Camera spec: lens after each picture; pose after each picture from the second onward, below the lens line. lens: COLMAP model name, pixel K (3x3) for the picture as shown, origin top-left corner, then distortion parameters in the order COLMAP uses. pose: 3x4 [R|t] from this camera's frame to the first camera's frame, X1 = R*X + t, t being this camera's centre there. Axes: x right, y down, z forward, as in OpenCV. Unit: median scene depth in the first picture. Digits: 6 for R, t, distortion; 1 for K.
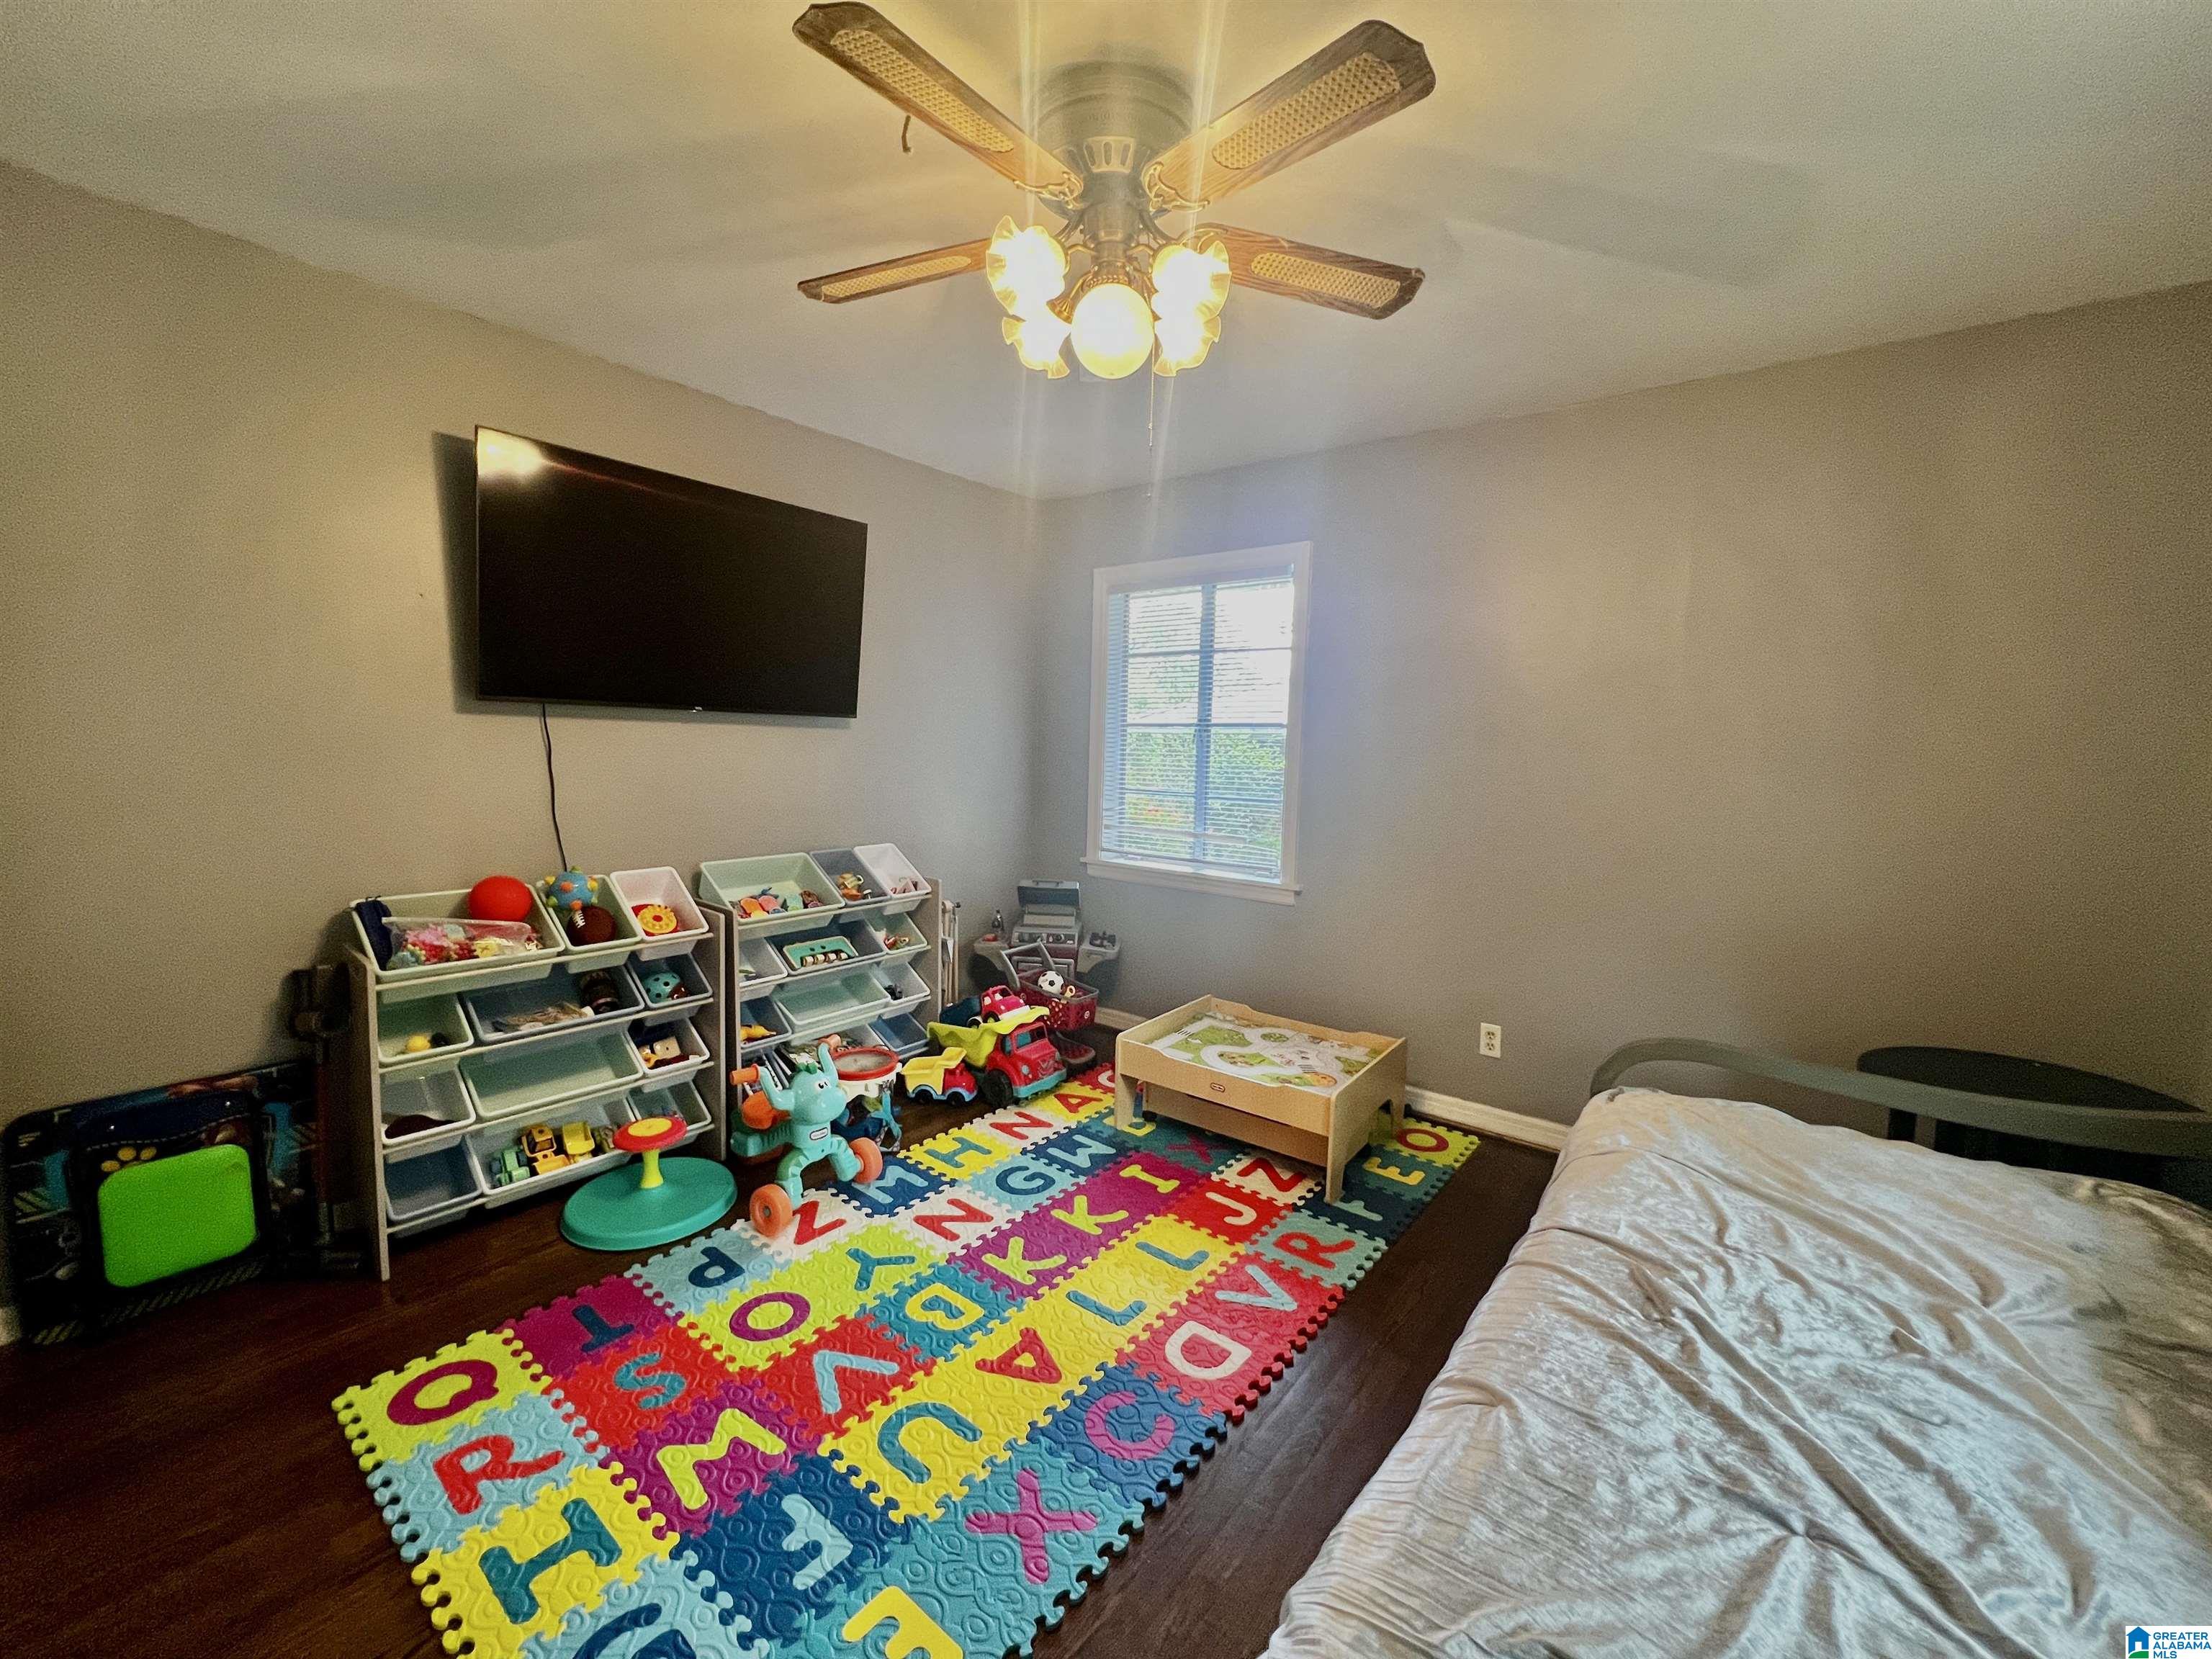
lens RADIAL K [[890.7, 0, 1107.7], [0, 890.7, 829.1], [0, 0, 1]] dist [-0.003200, 0.001370]
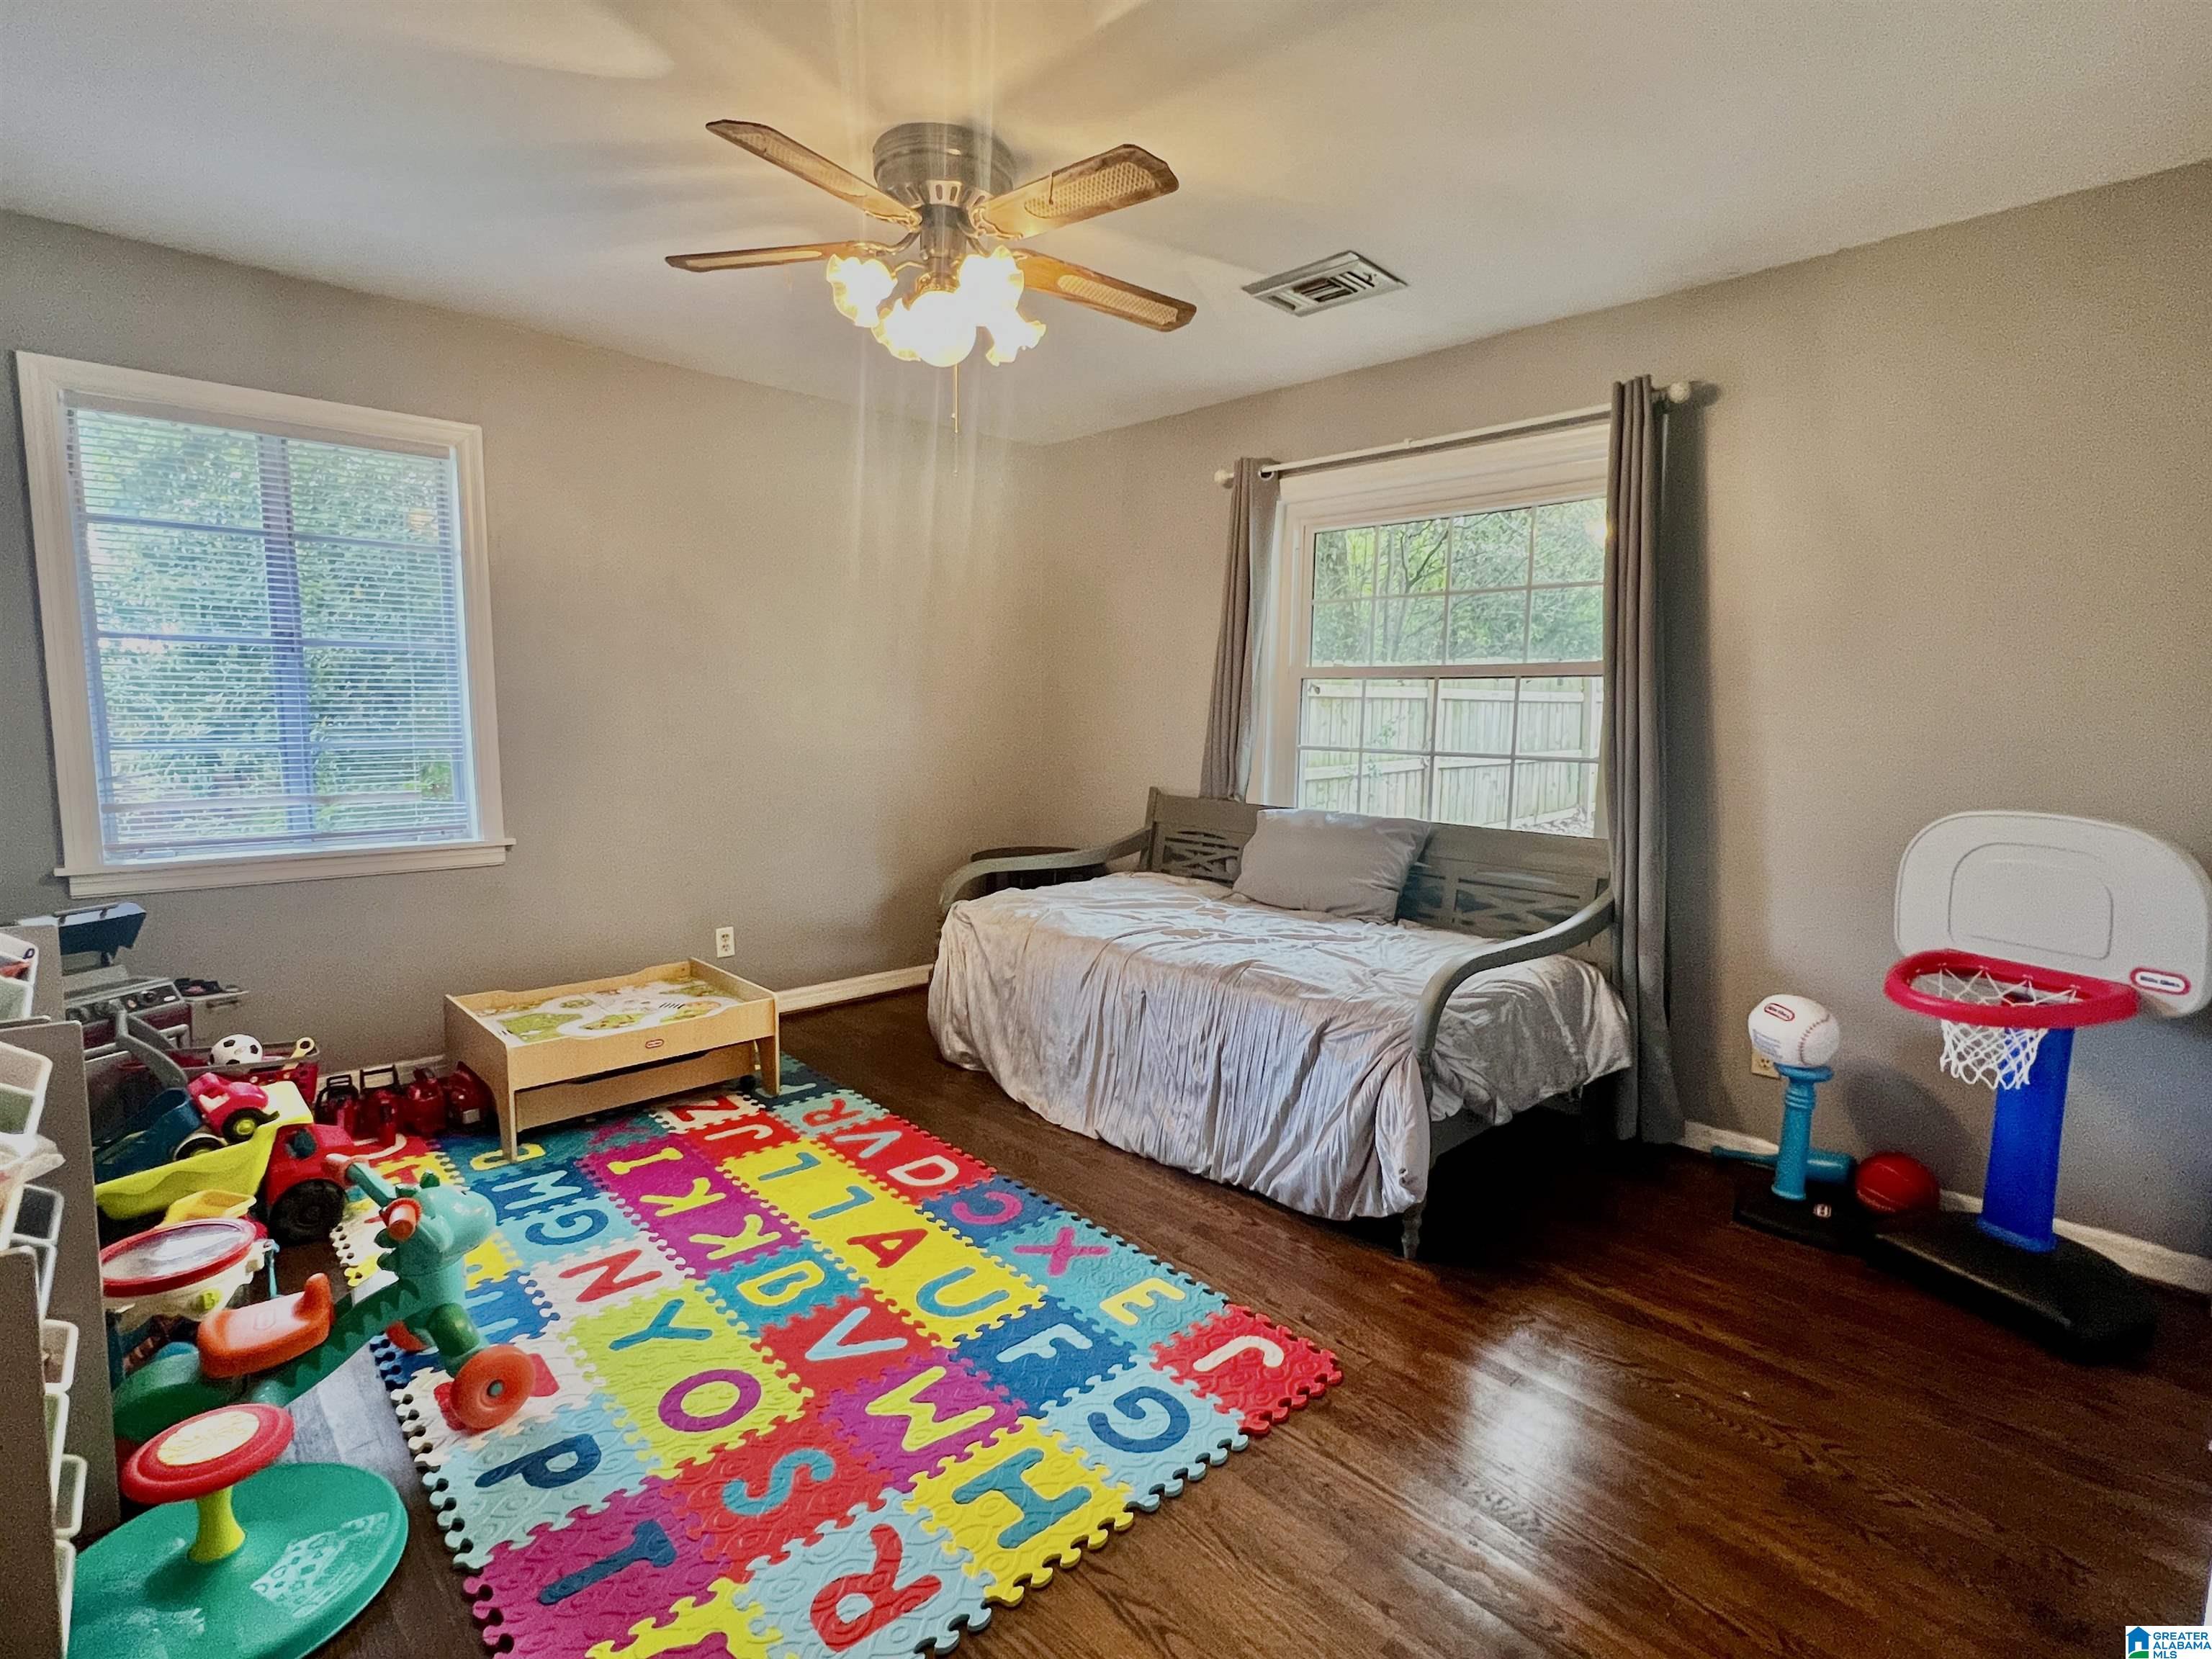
lens RADIAL K [[1053.3, 0, 1111.6], [0, 1053.3, 821.4], [0, 0, 1]] dist [0.001431, 0.000325]
pose [[0.150050, -0.128773, 0.980256, -1.050038], [0.085185, 0.989478, 0.116945, -0.033124], [-0.985002, 0.065956, 0.159441, 0.419733]]
